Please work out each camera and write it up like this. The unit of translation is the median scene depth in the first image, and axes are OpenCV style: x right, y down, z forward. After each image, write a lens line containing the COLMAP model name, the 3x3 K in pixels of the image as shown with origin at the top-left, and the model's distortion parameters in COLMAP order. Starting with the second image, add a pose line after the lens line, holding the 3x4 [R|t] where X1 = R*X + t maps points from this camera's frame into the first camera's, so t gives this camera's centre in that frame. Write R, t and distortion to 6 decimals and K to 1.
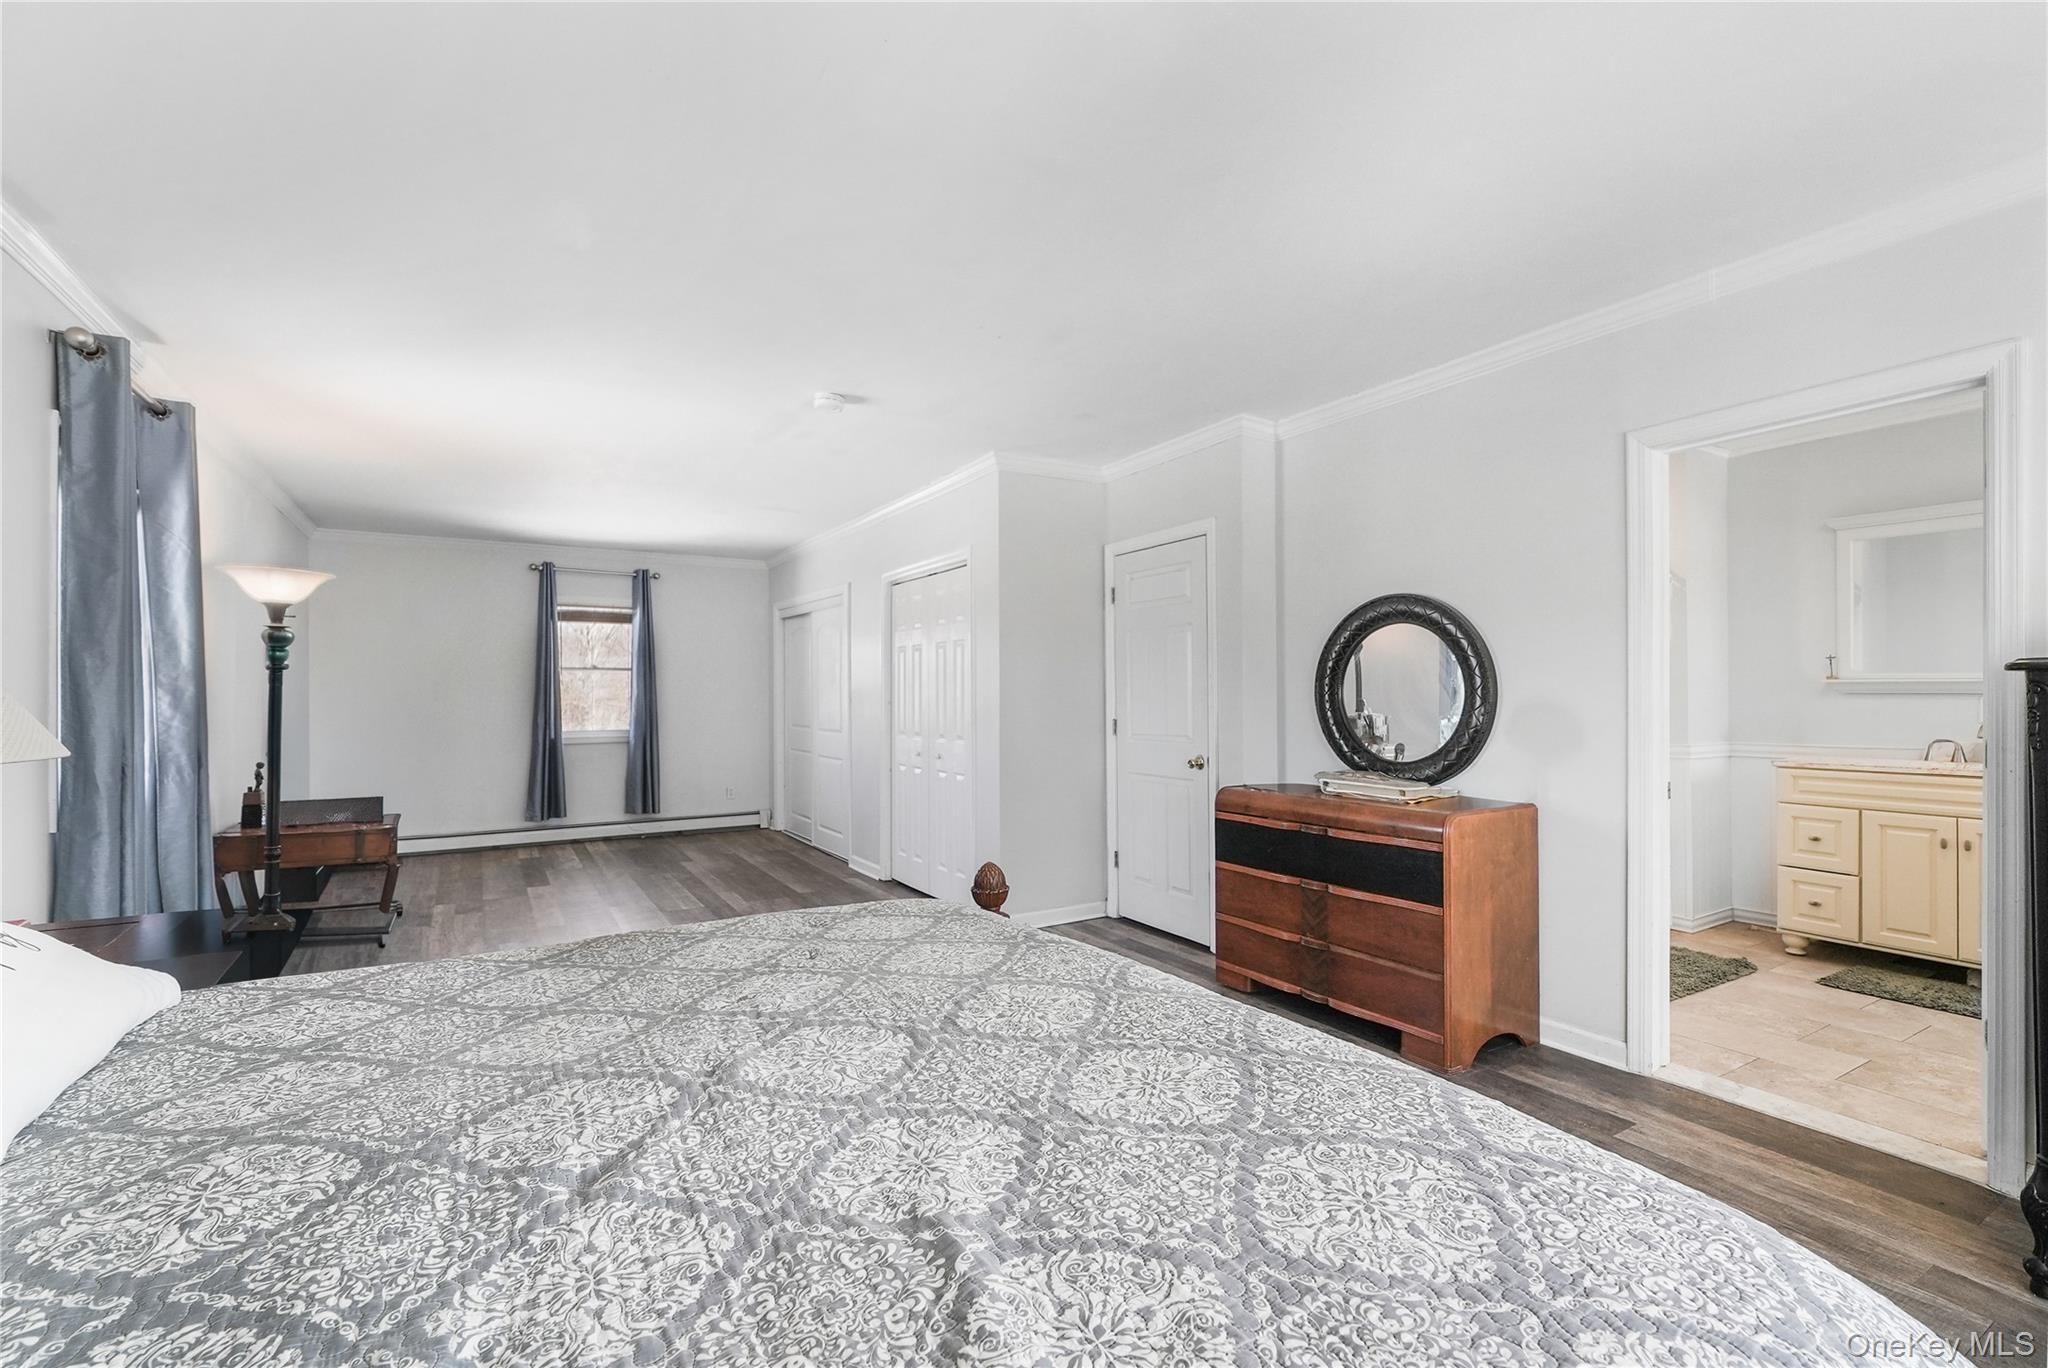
lens RADIAL K [[890.5, 0, 1024.0], [0, 890.5, 684.0], [0, 0, 1]] dist [0.002937, 0.000464]
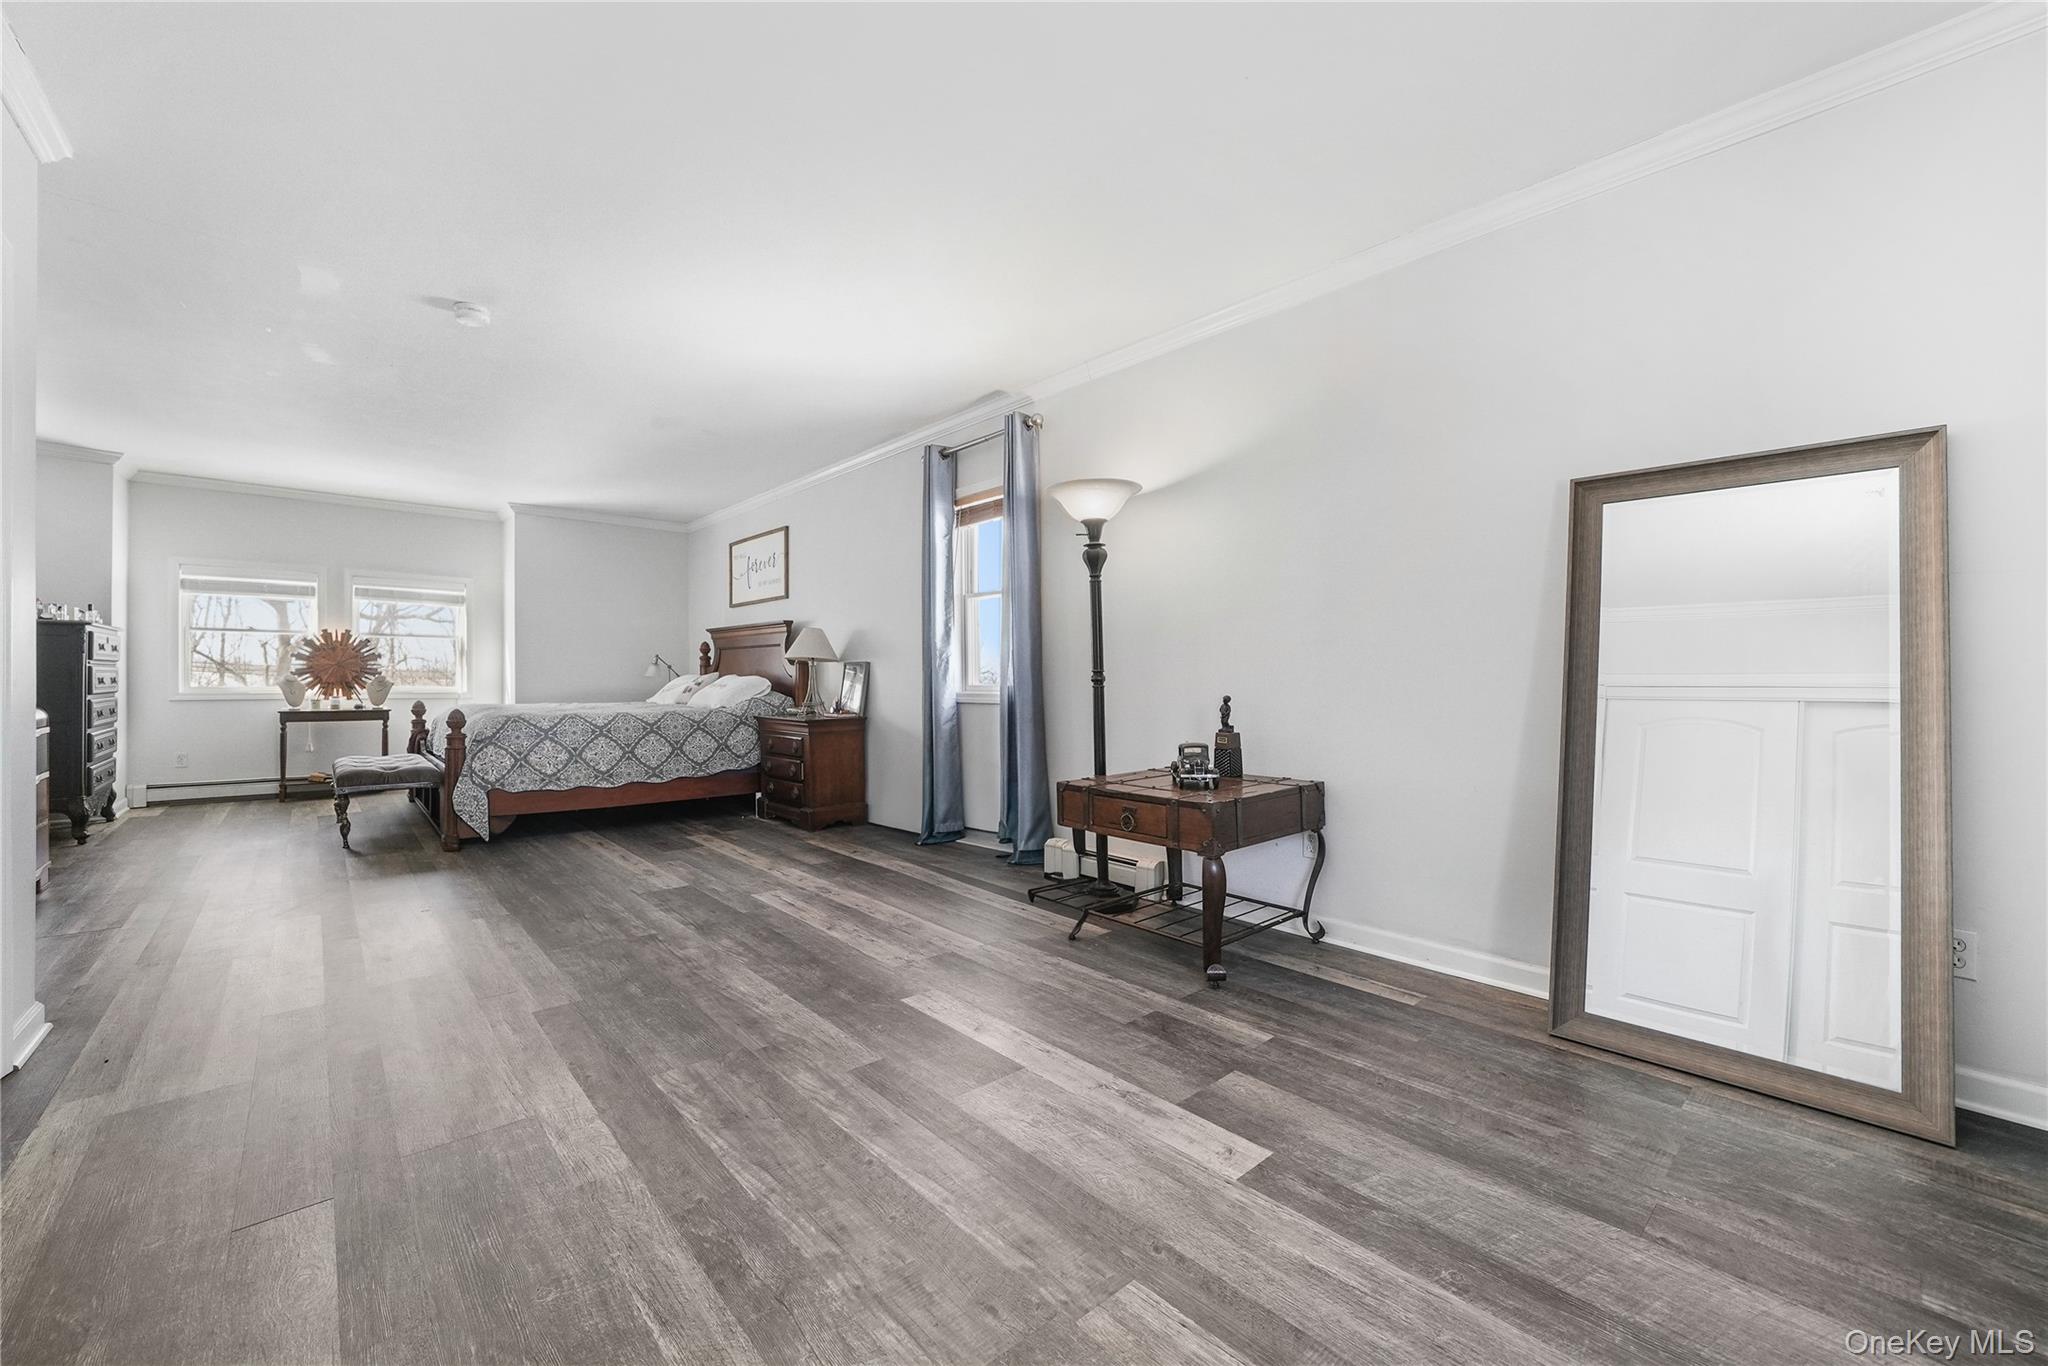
lens RADIAL K [[796.4, 0, 1005.3], [0, 796.4, 685.2], [0, 0, 1]] dist [-0.004155, -0.000195]
pose [[-0.984478, 0.005804, -0.175414, -0.323439], [0.006003, 0.999982, -0.000603, 0.048138], [0.175407, -0.001647, -0.984495, 0.998170]]
